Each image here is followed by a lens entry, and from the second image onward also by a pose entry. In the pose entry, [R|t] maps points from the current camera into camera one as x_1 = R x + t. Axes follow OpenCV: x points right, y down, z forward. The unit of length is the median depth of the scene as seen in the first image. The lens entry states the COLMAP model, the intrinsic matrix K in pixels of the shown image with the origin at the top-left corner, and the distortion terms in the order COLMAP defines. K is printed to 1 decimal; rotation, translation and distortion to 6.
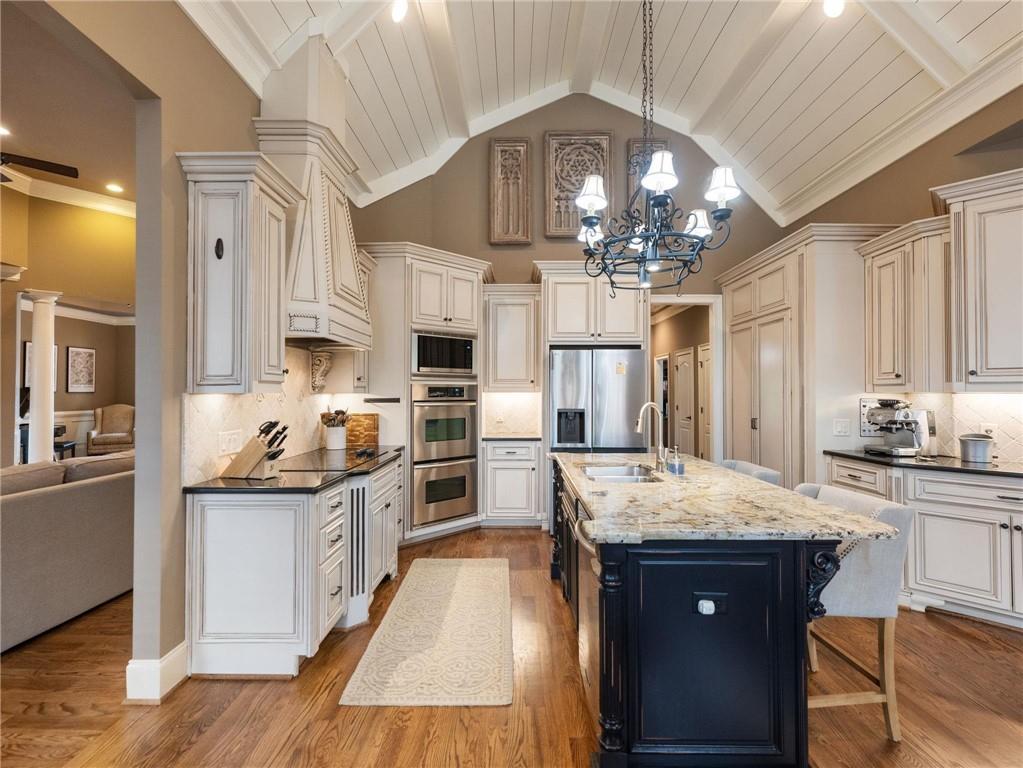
lens RADIAL K [[475.2, 0, 511.9], [0, 475.2, 384.9], [0, 0, 1]] dist [-0.002740, -0.000341]
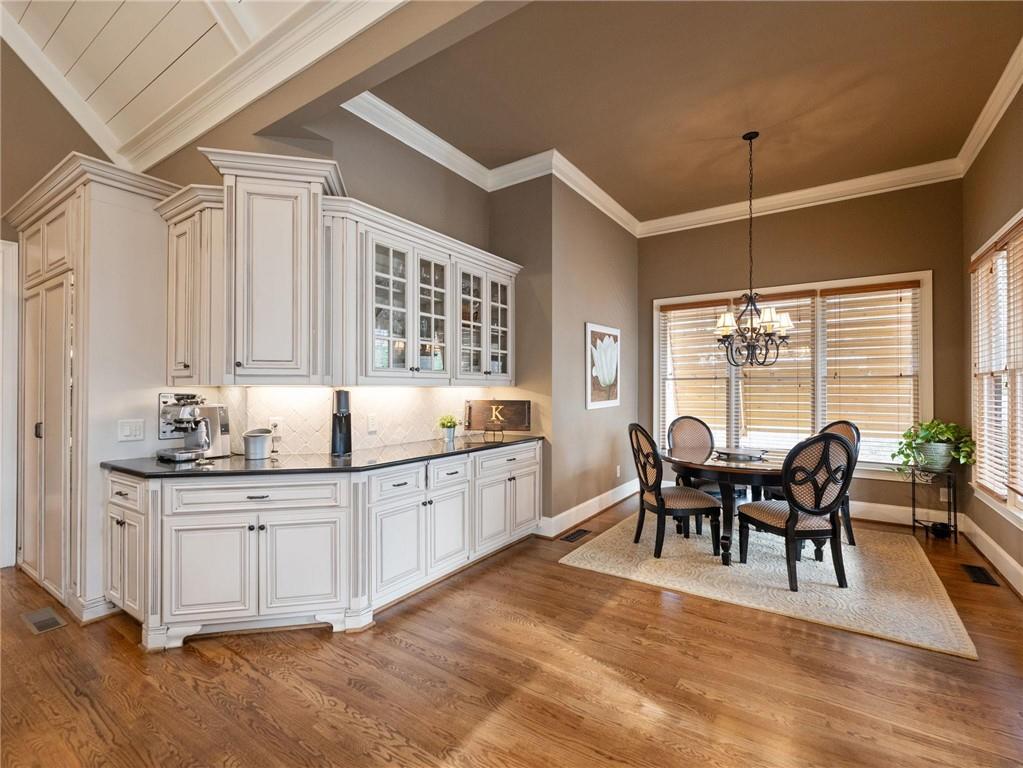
lens RADIAL K [[475.2, 0, 508.9], [0, 475.2, 386.7], [0, 0, 1]] dist [-0.002740, -0.000341]
pose [[0.556209, 0.004095, 0.831032, 0.470322], [-0.014823, 0.999878, 0.004995, 0.005196], [-0.830910, -0.015097, 0.556202, 0.049672]]
